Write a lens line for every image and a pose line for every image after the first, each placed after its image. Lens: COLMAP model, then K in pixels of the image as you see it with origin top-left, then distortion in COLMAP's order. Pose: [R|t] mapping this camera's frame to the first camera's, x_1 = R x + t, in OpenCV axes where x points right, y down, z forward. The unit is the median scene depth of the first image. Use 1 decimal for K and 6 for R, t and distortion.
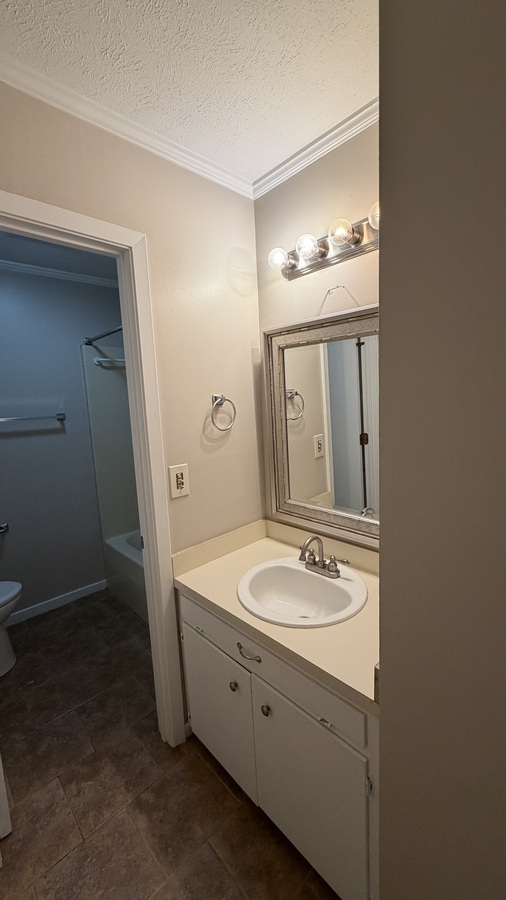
lens RADIAL K [[360.0, 0, 254.8], [0, 360.0, 449.4], [0, 0, 1]] dist [0.000626, 0.000239]
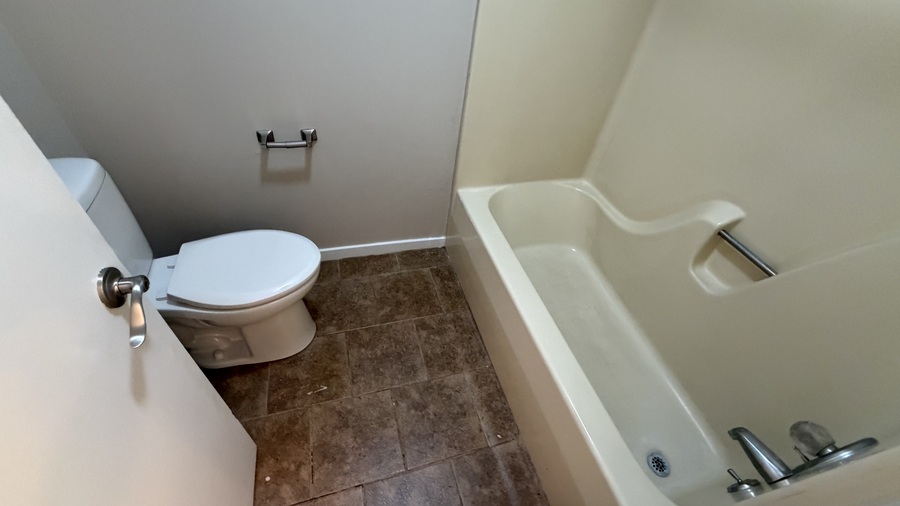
lens RADIAL K [[360.0, 0, 449.0], [0, 360.0, 254.0], [0, 0, 1]] dist [0.000626, 0.000239]
pose [[0.878834, 0.417155, -0.231588, -0.264904], [-0.208033, 0.771829, 0.600834, -0.026870], [0.429387, -0.479855, 0.765092, 0.522386]]
